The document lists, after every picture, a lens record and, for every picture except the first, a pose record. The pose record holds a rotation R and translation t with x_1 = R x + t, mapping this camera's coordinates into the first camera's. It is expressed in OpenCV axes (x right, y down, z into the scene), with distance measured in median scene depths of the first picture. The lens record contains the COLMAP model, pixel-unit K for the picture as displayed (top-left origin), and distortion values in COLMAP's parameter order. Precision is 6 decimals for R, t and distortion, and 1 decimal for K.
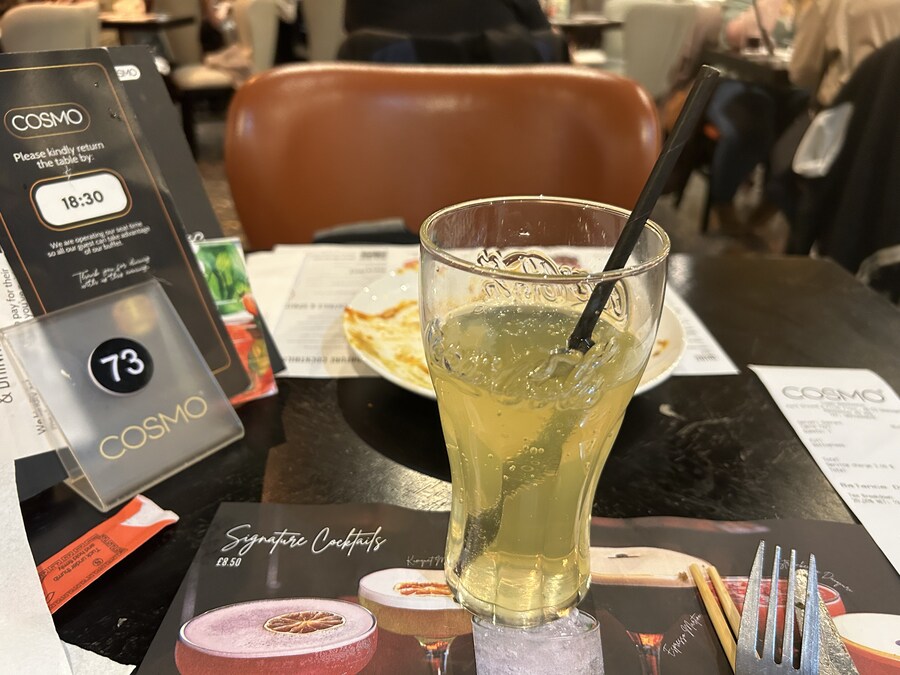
lens RADIAL K [[737.6, 0, 450.0], [0, 737.6, 337.5], [0, 0, 1]] dist [0.045321, -0.094441]
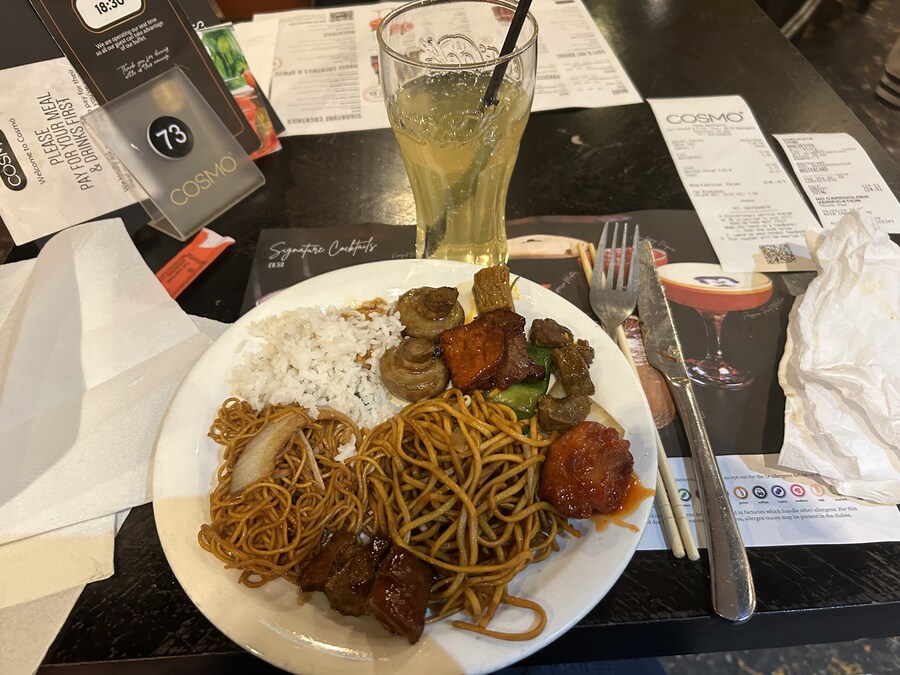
lens RADIAL K [[737.6, 0, 450.0], [0, 737.6, 337.5], [0, 0, 1]] dist [0.045321, -0.094441]
pose [[0.996882, -0.078119, 0.011129, 0.026914], [0.069782, 0.938624, 0.337810, -0.040428], [-0.036835, -0.335980, 0.941148, -0.423100]]
